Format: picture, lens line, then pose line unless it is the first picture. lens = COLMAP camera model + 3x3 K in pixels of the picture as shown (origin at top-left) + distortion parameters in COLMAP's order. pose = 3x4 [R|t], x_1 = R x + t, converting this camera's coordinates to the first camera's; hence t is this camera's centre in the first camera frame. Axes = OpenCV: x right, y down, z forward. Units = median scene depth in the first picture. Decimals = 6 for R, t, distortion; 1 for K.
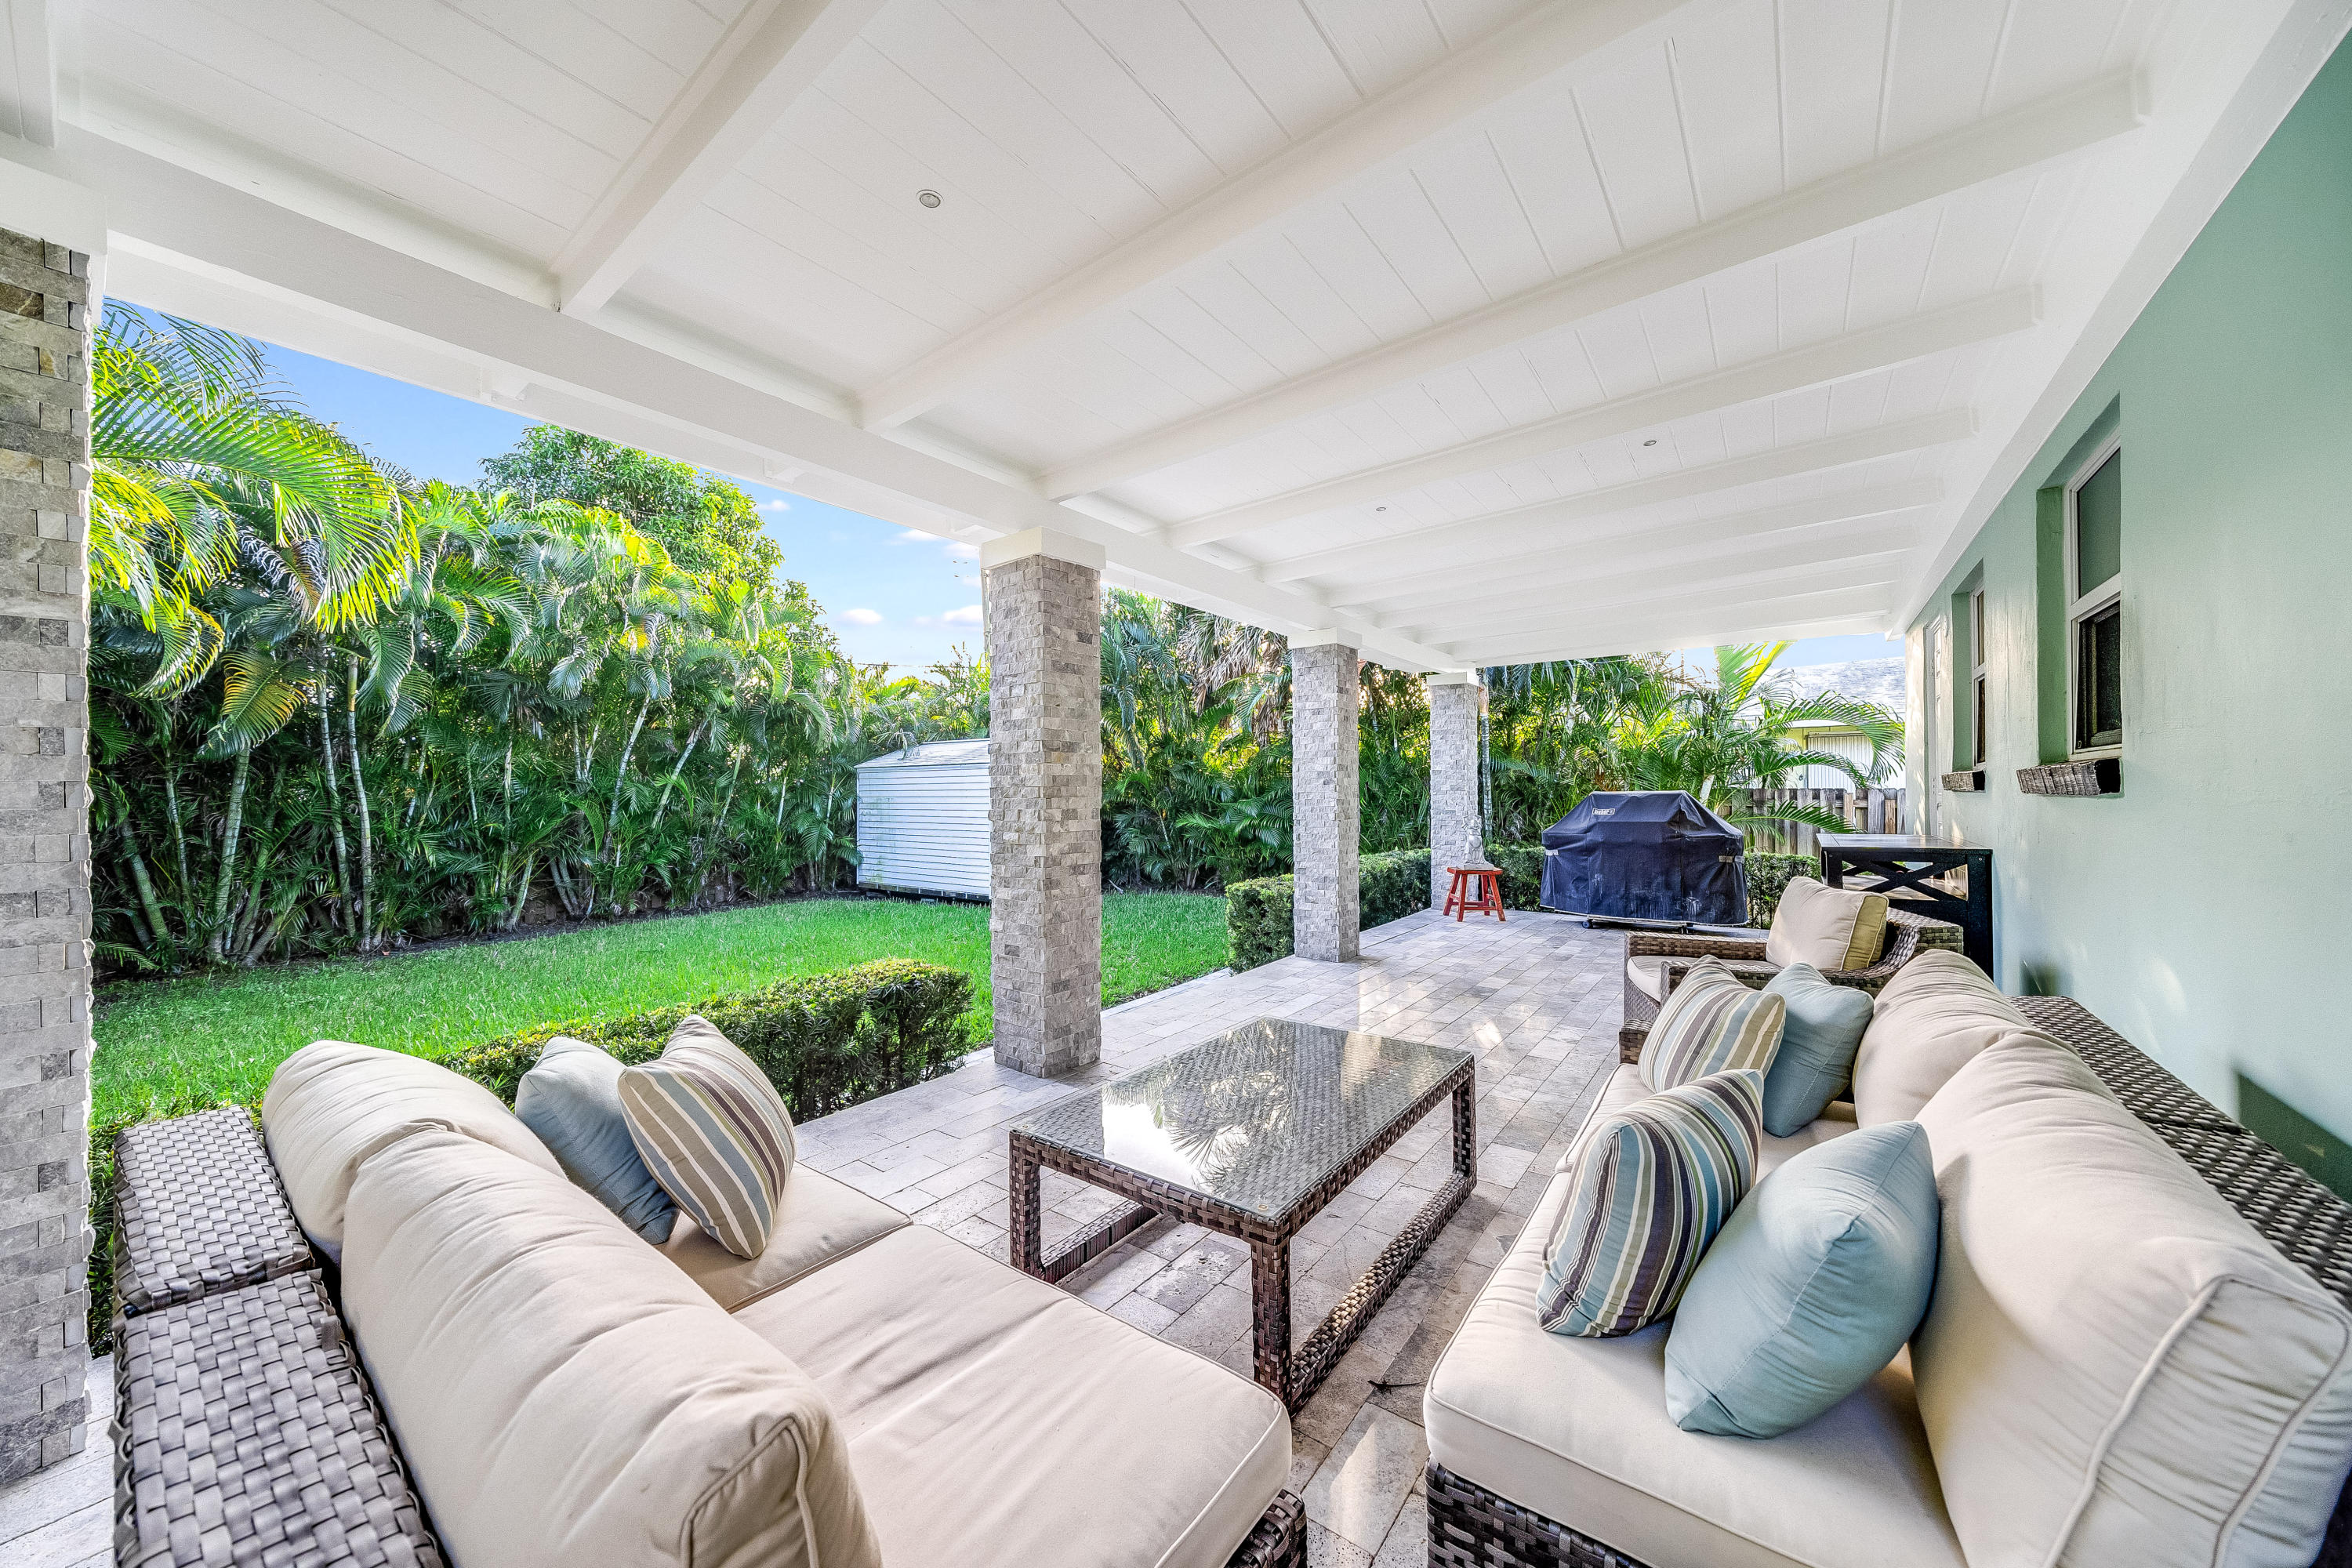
lens RADIAL K [[812.5, 0, 1178.1], [0, 812.5, 789.6], [0, 0, 1]] dist [0.001110, 0.000154]
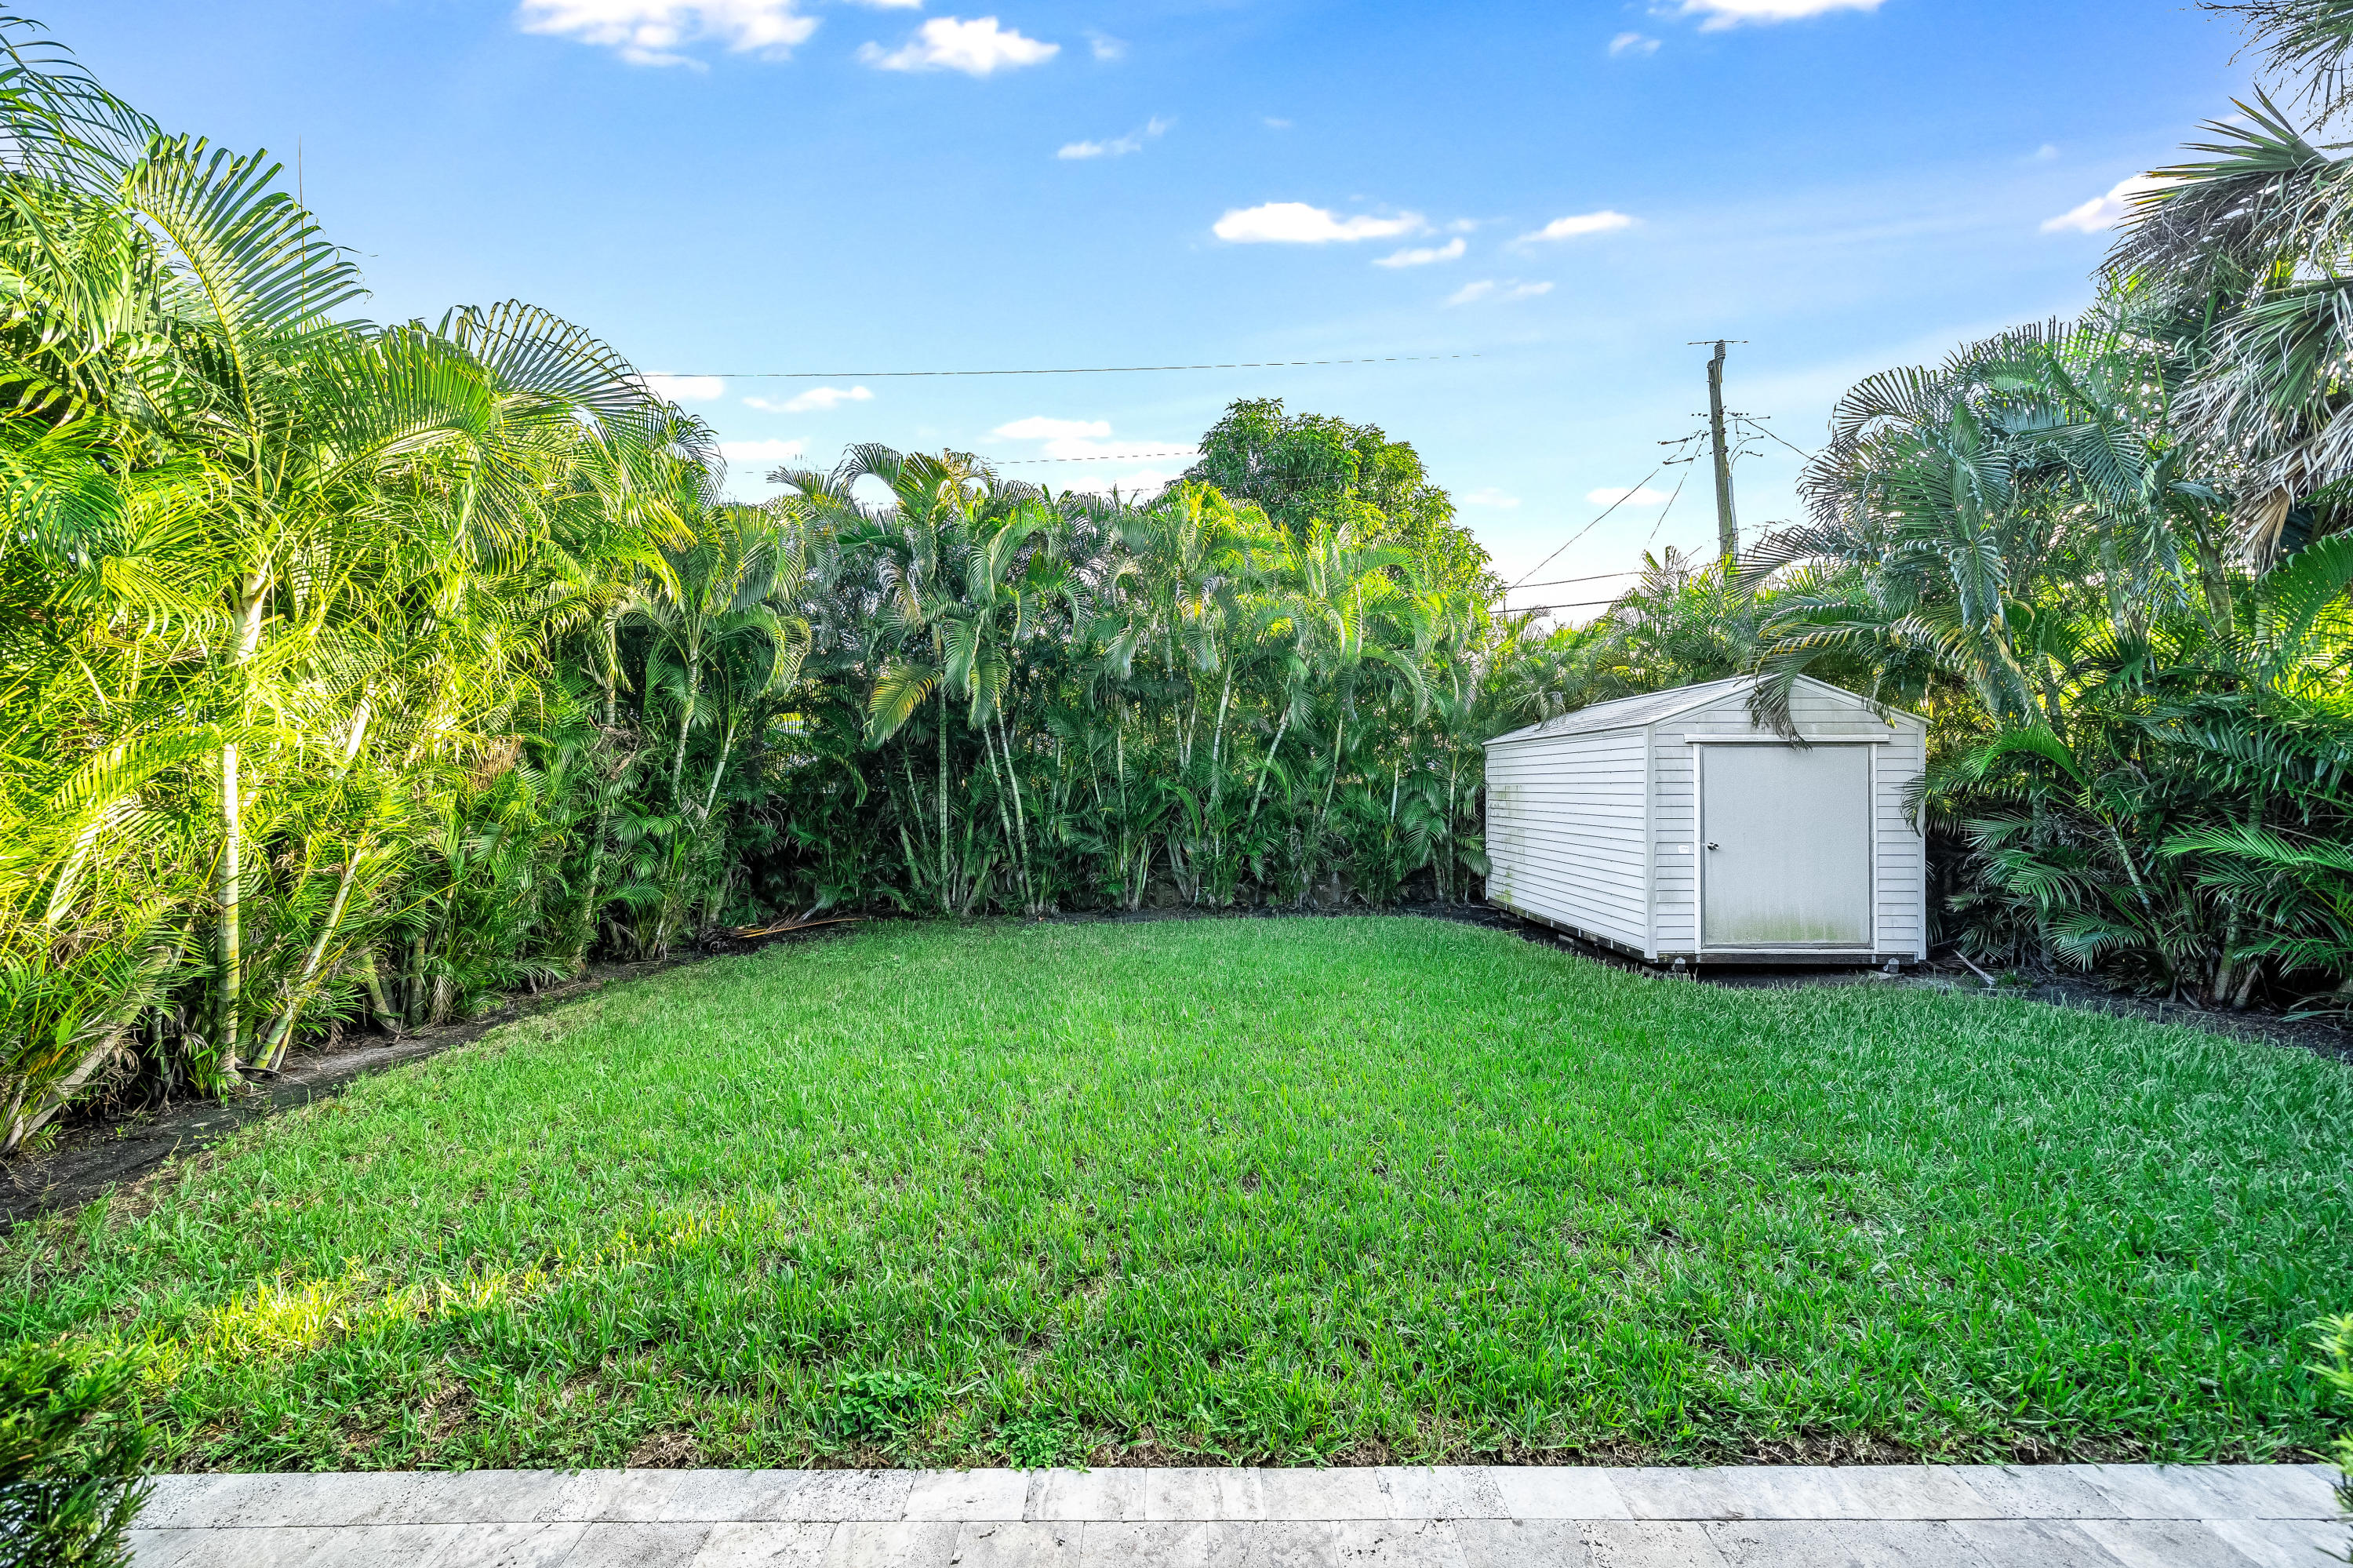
lens RADIAL K [[812.9, 0, 1137.0], [0, 812.9, 781.5], [0, 0, 1]] dist [0.001110, 0.000154]
pose [[0.591952, -0.001483, -0.805972, 0.022528], [0.002892, 0.999996, 0.000284, 0.006235], [0.805968, -0.002500, 0.591954, 0.331097]]
